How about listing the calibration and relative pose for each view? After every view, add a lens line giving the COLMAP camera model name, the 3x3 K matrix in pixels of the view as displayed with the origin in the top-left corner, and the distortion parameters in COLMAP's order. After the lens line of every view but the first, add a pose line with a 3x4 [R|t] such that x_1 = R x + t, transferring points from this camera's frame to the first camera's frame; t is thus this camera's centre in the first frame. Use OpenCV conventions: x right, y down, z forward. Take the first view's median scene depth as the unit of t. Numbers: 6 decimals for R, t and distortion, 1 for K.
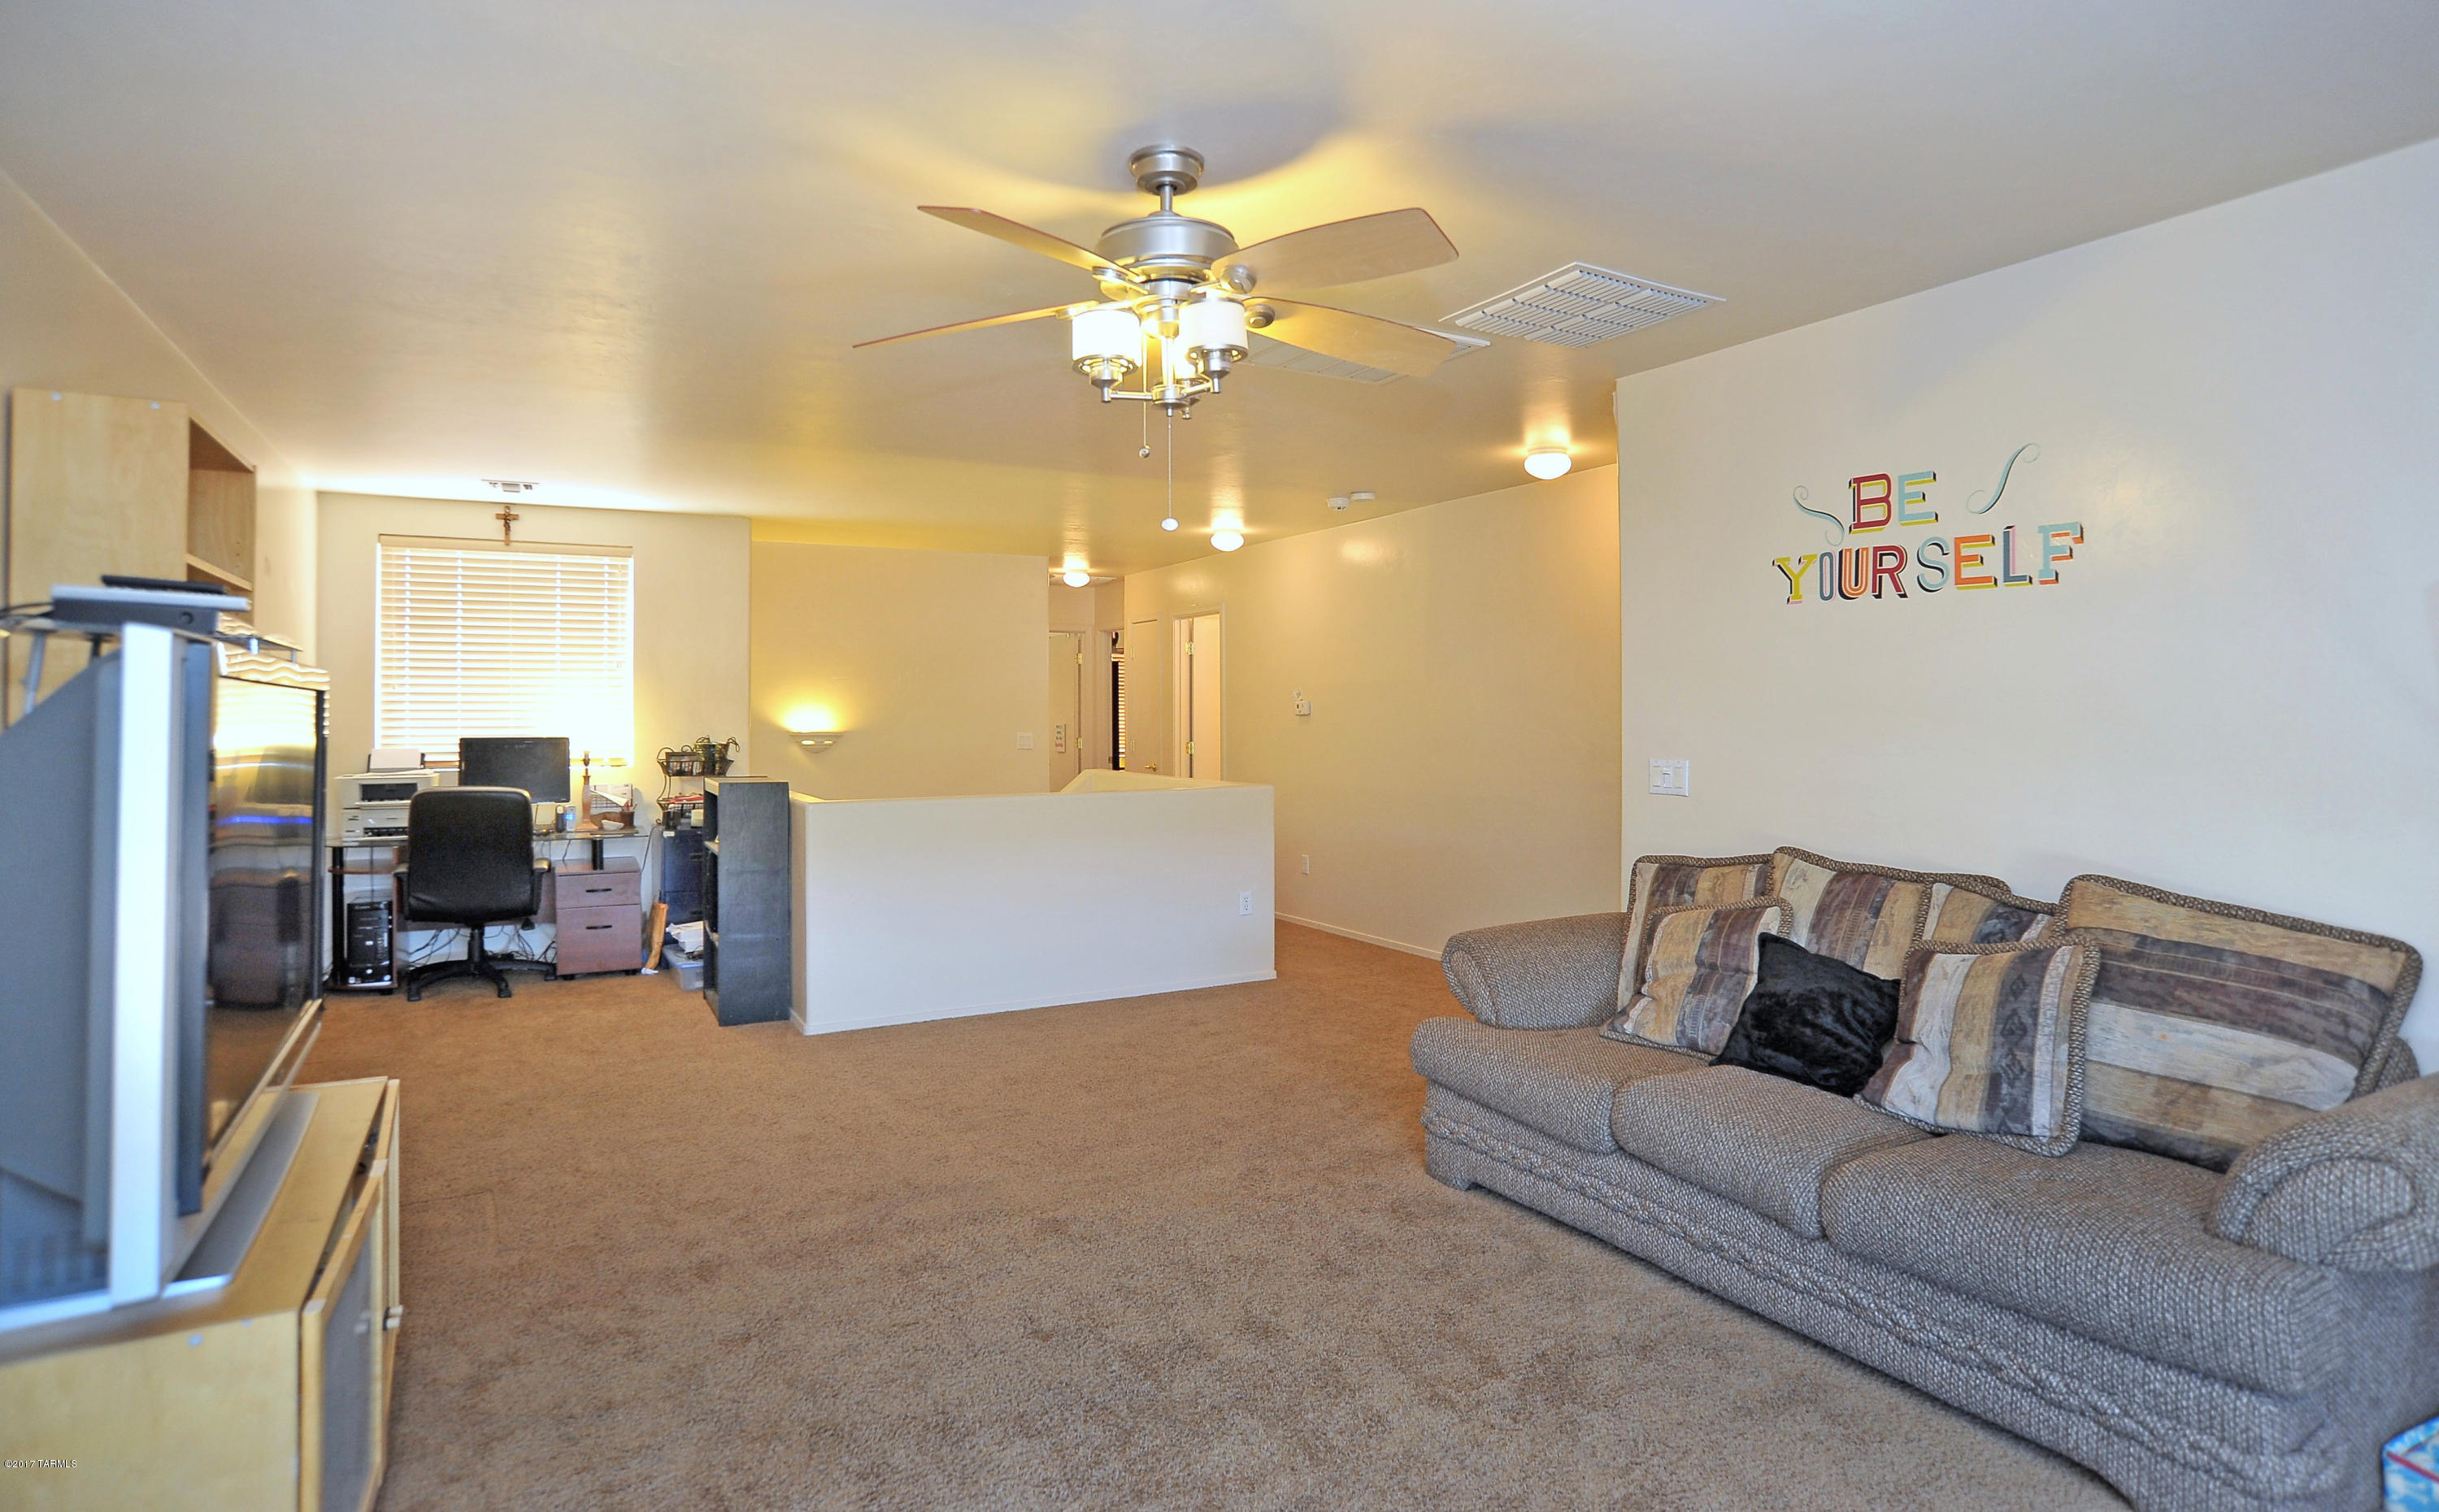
lens RADIAL K [[1276.4, 0, 1220.6], [0, 1276.4, 701.8], [0, 0, 1]] dist [-0.071944, -0.000064]
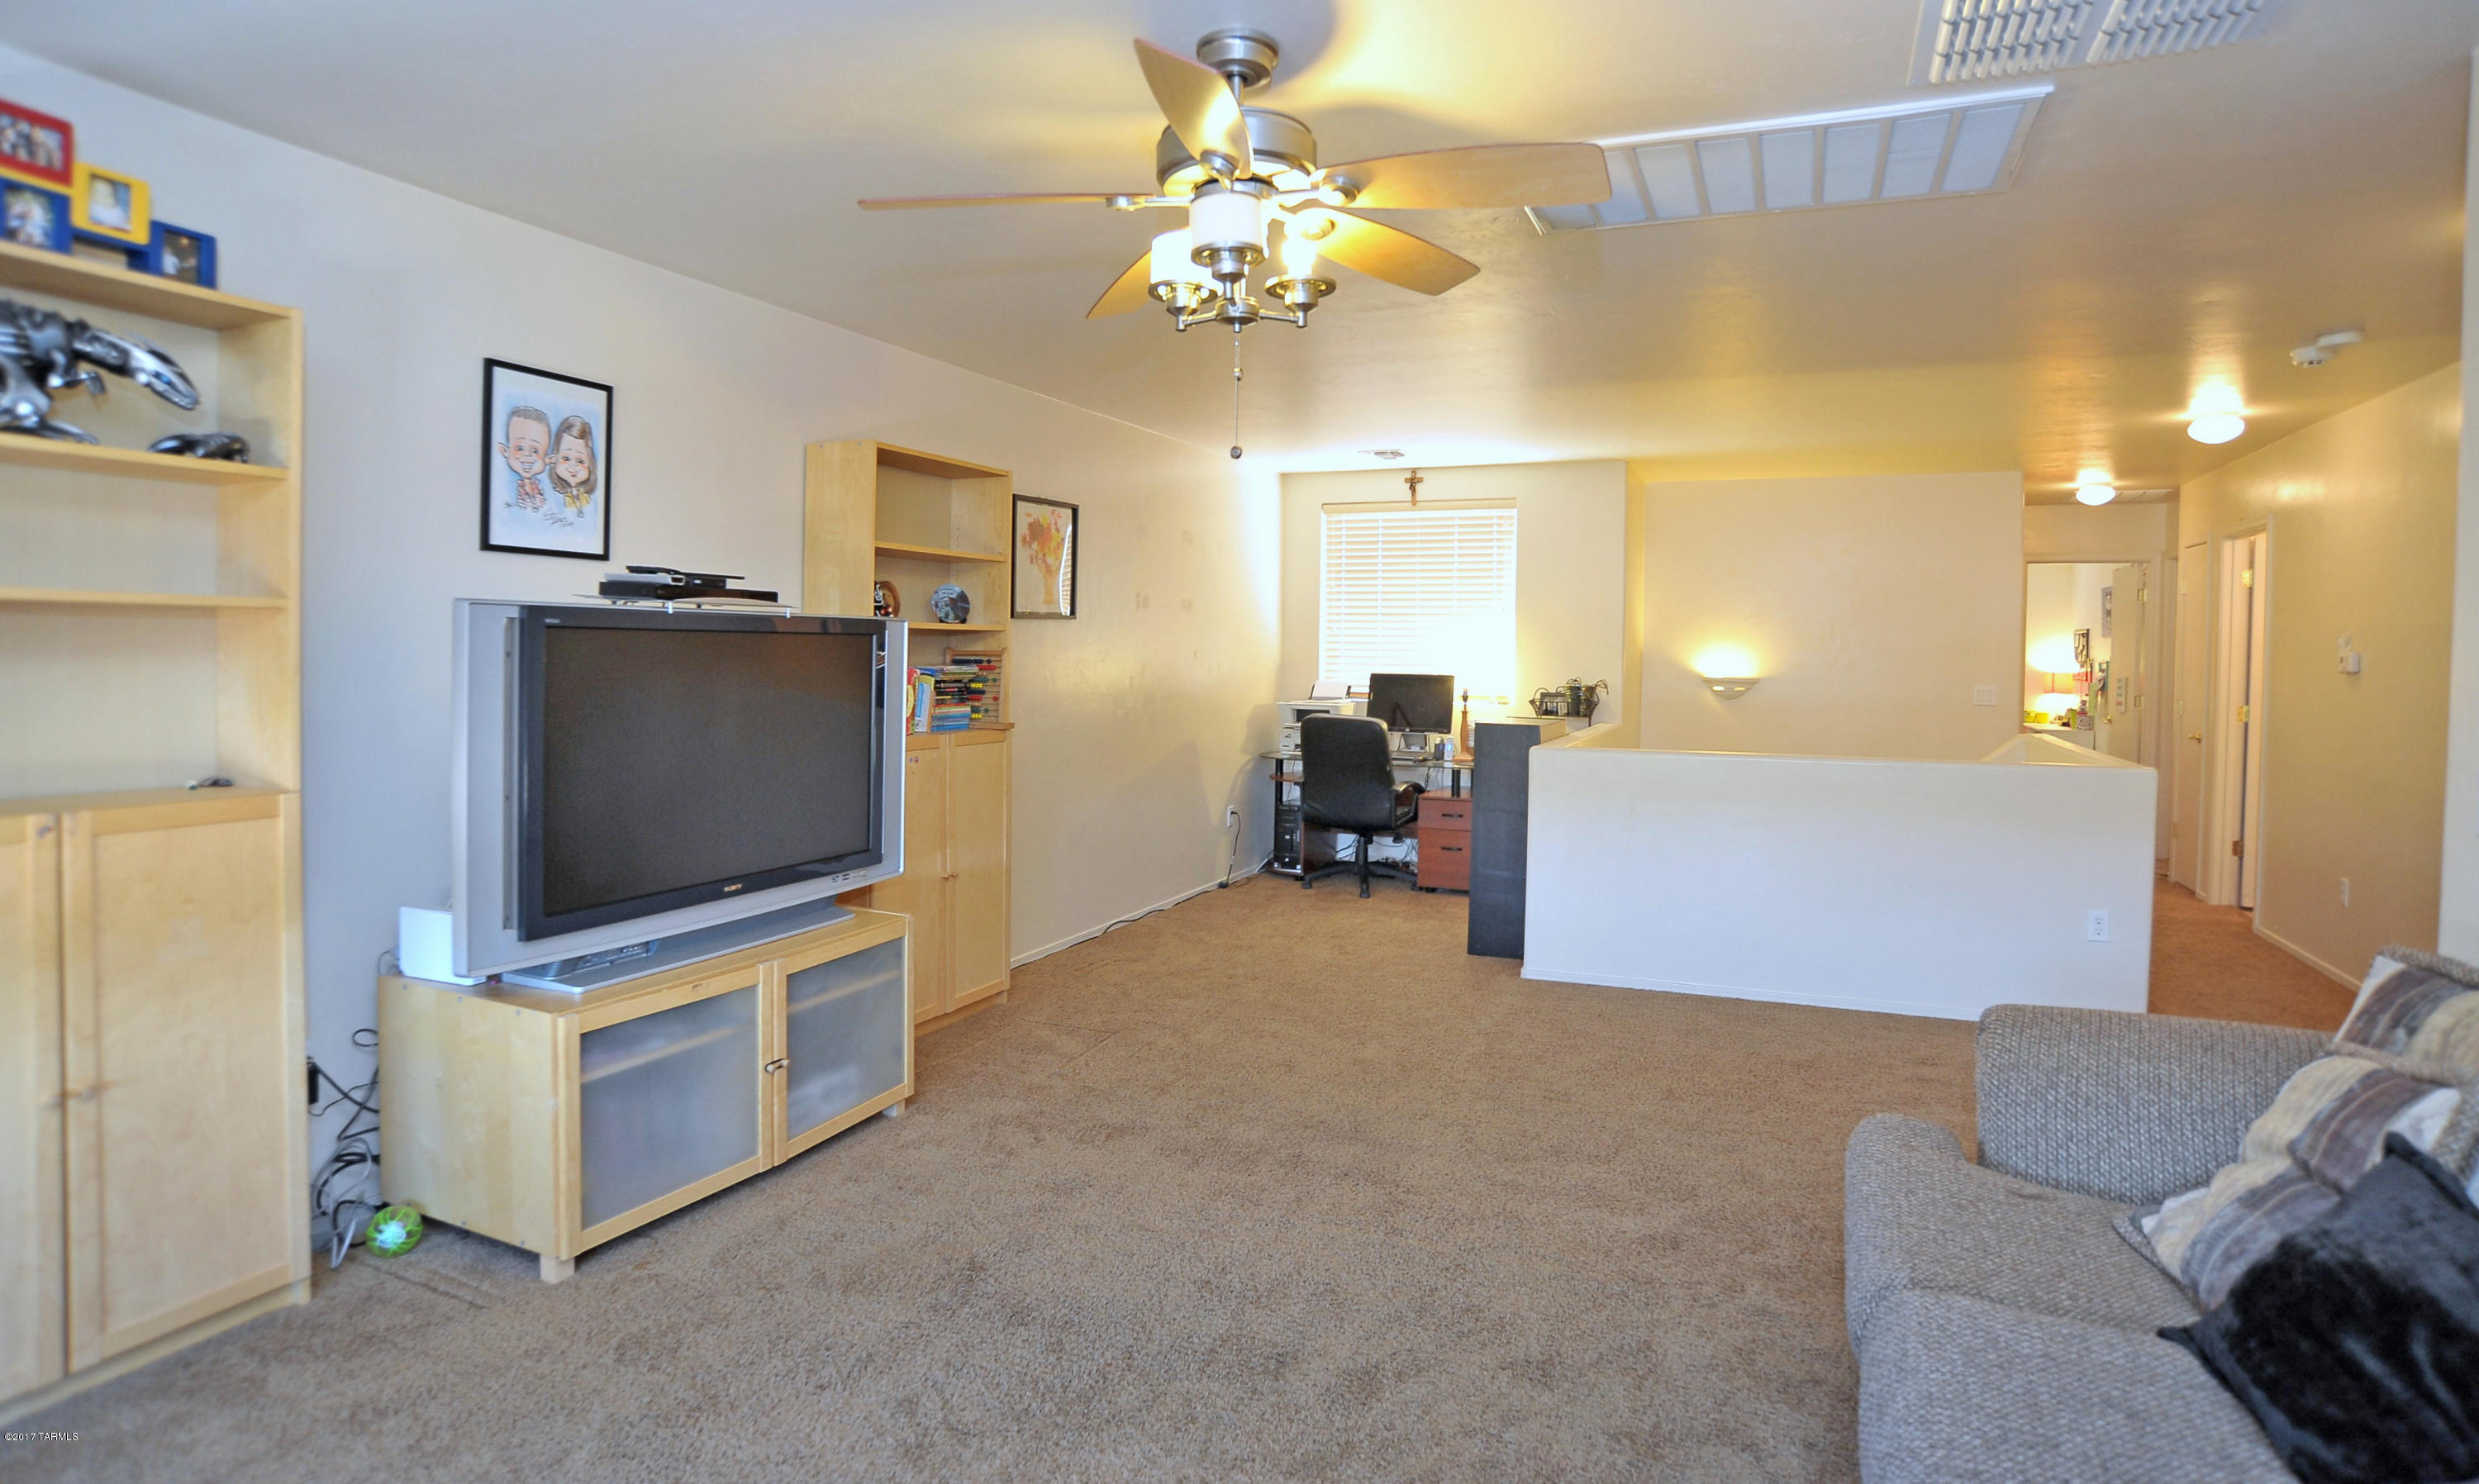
lens RADIAL K [[1267.8, 0, 1237.1], [0, 1267.8, 684.1], [0, 0, 1]] dist [-0.105180, 0.051445]
pose [[0.604678, 0.032967, -0.795787, 0.276361], [-0.007599, 0.999336, 0.035625, -0.002631], [0.796434, -0.015494, 0.604527, 0.187370]]
